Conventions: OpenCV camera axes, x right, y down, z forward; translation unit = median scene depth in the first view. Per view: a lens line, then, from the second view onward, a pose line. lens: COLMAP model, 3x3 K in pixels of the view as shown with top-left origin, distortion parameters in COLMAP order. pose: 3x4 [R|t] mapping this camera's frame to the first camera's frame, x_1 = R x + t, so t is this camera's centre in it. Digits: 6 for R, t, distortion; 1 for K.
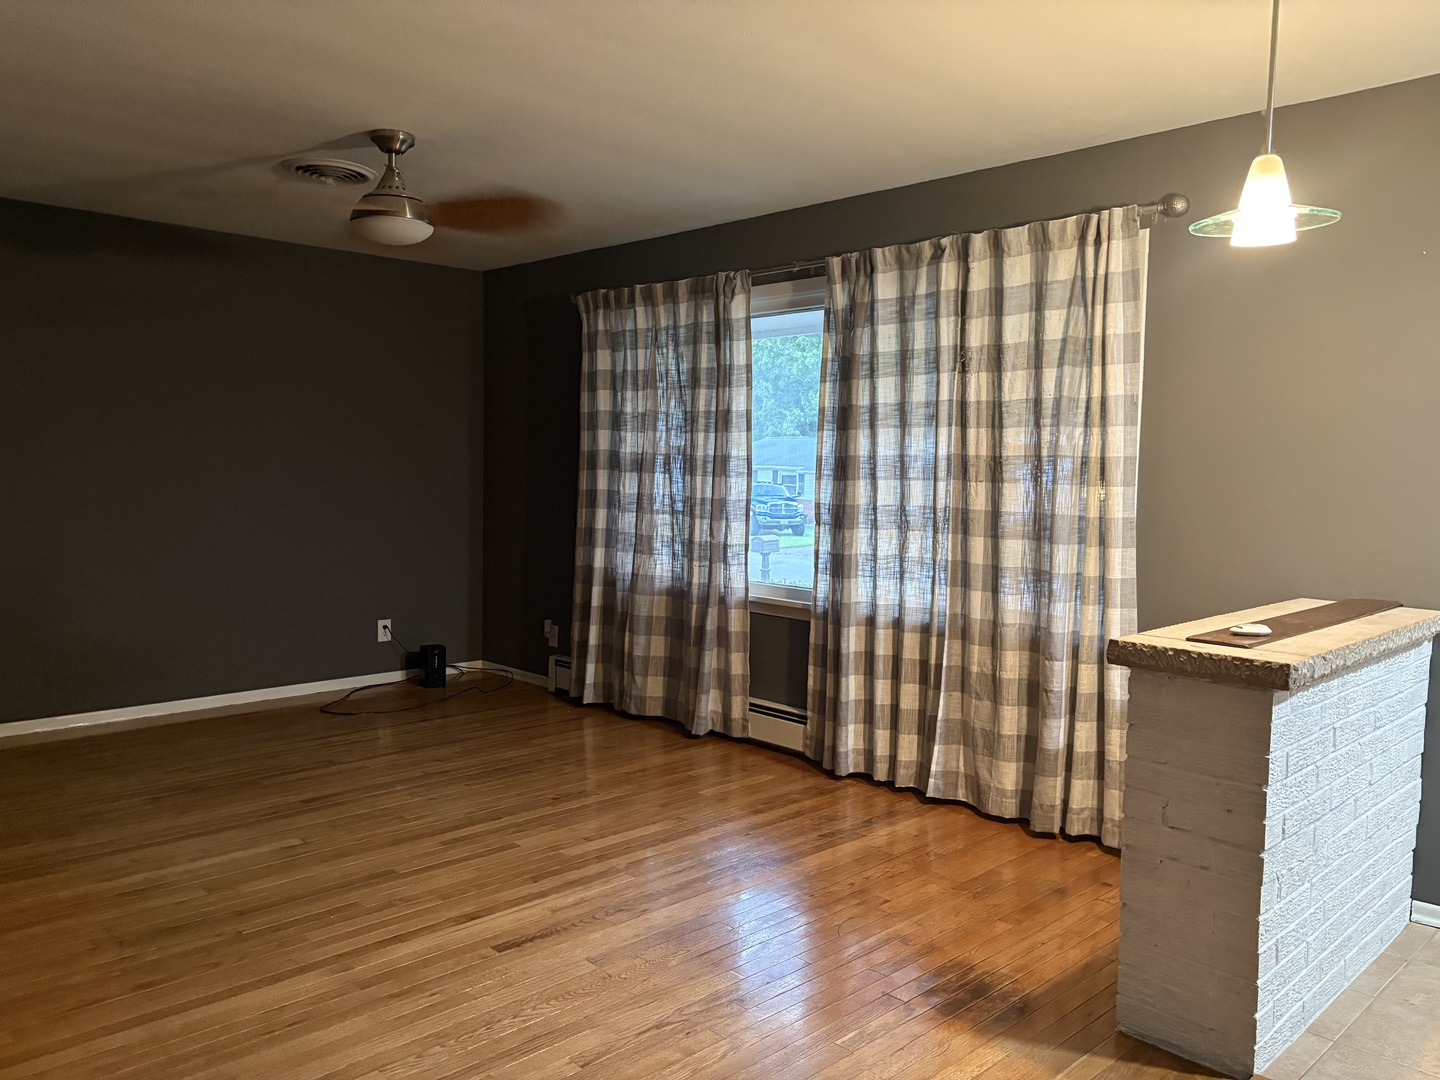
lens RADIAL K [[1093.2, 0, 719.9], [0, 1093.2, 534.6], [0, 0, 1]] dist [0.054681, -0.055396]
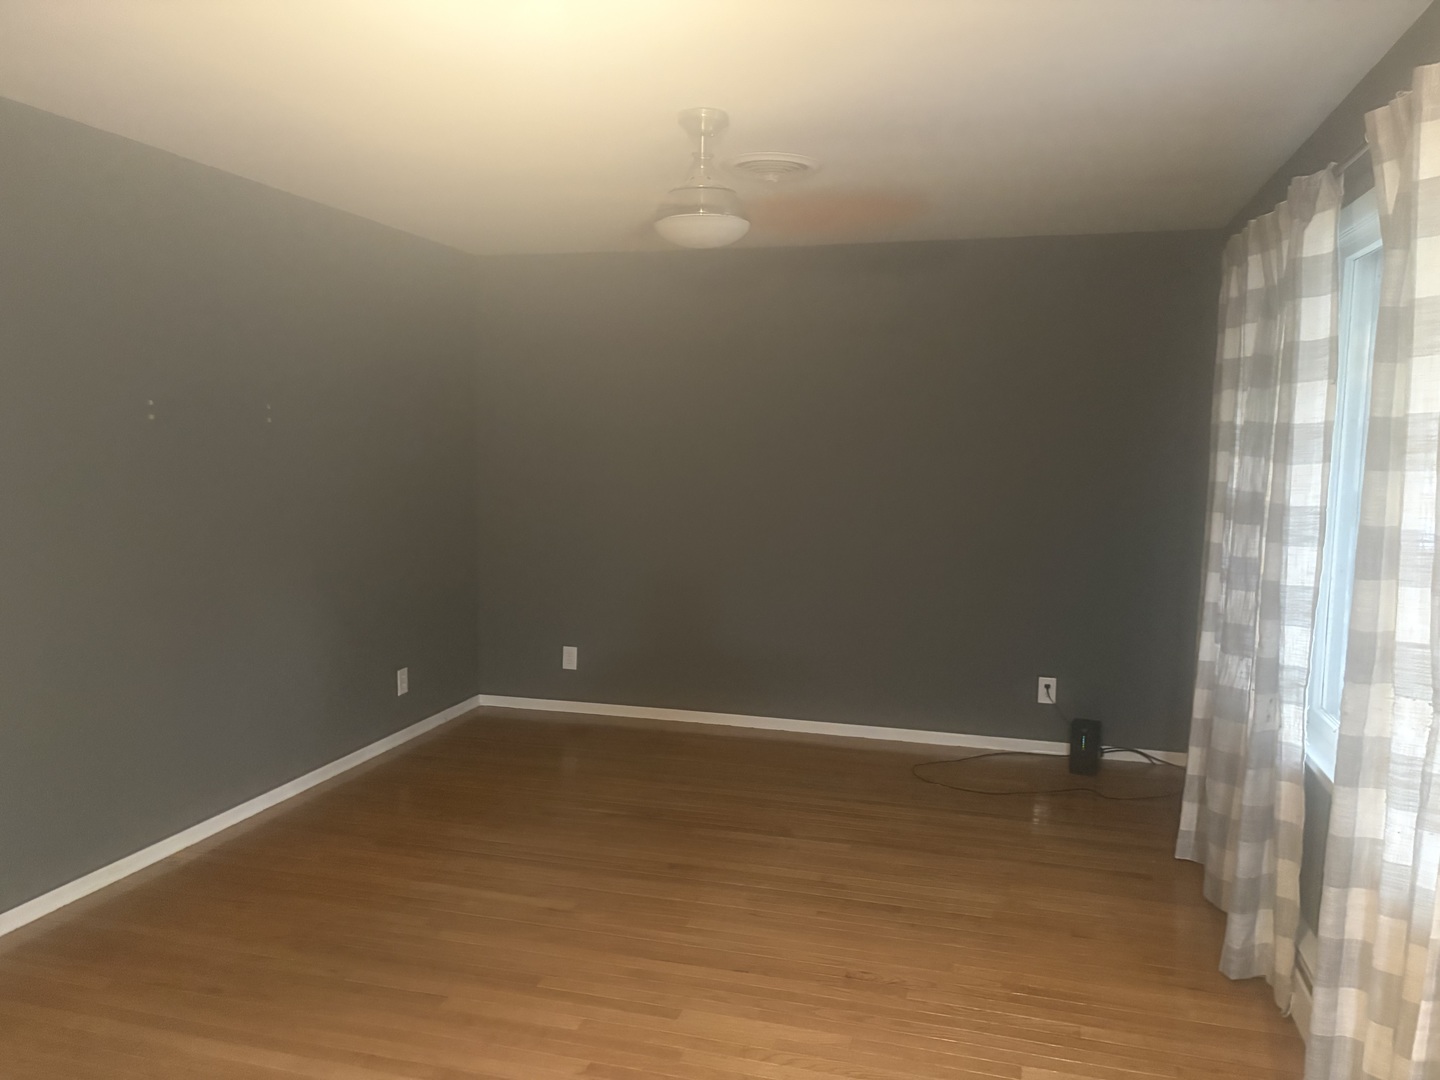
lens RADIAL K [[1093.2, 0, 721.0], [0, 1093.2, 544.3], [0, 0, 1]] dist [0.054681, -0.055396]
pose [[0.509584, 0.075261, -0.857123, 0.376906], [-0.060890, 0.996824, 0.051326, -0.069772], [0.858264, 0.026035, 0.512548, 0.505746]]
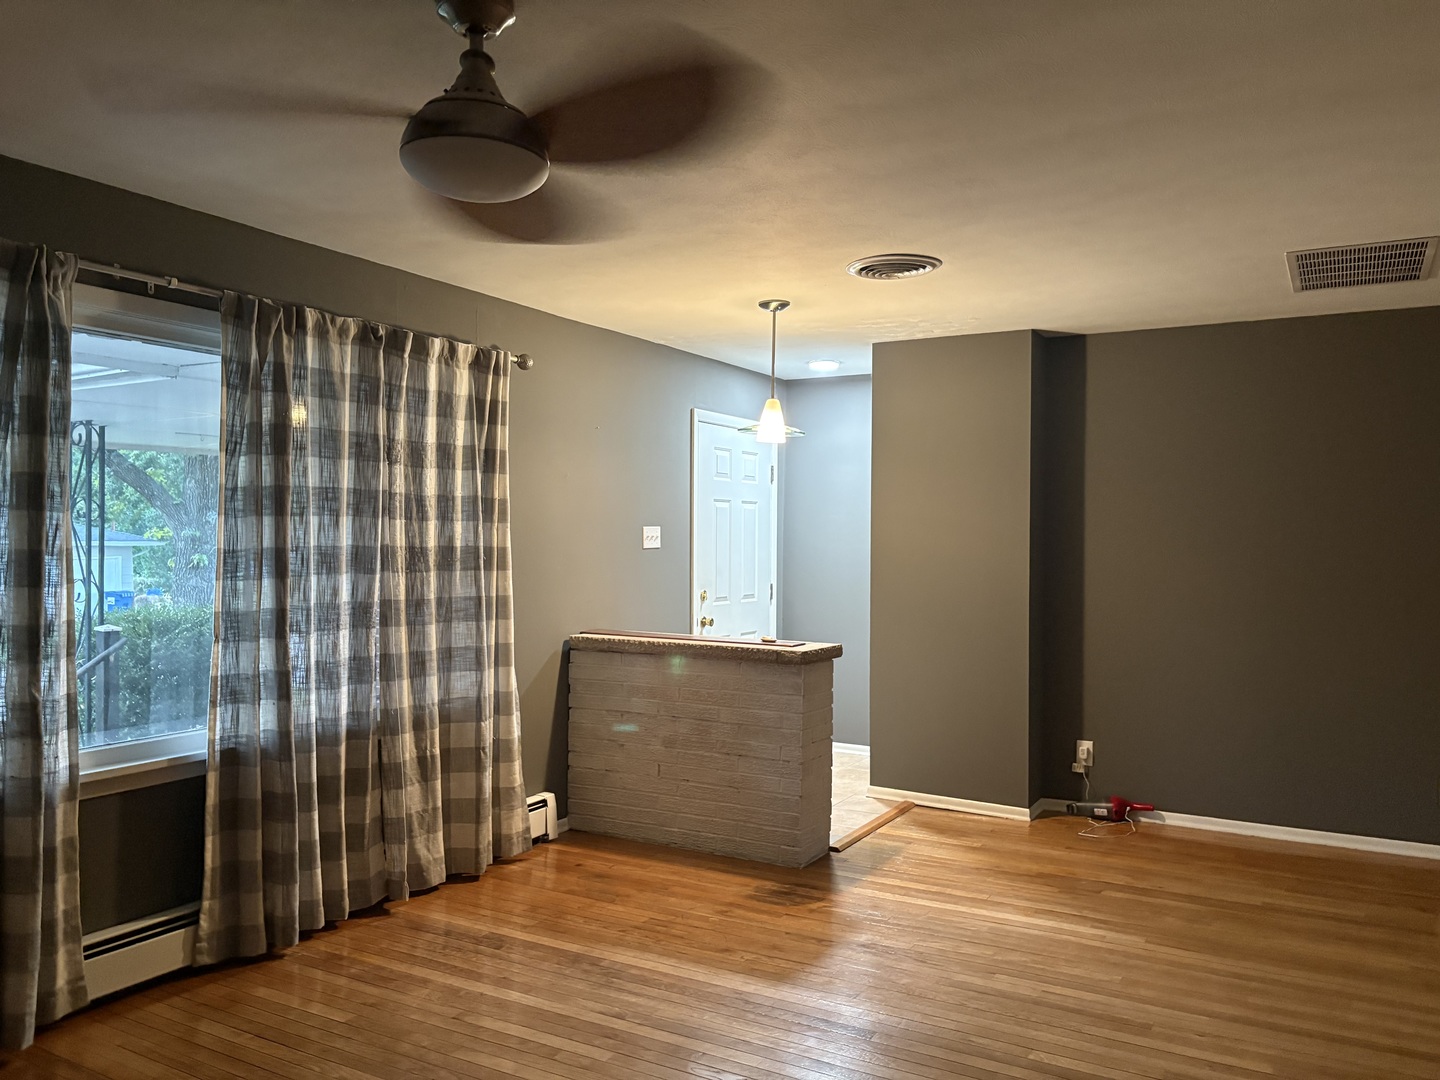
lens RADIAL K [[1093.2, 0, 718.9], [0, 1093.2, 541.4], [0, 0, 1]] dist [0.054681, -0.055396]
pose [[-0.271710, -0.021211, 0.962145, -0.752527], [0.054485, 0.997815, 0.037384, -0.090033], [-0.960836, 0.062580, -0.269960, 0.904822]]
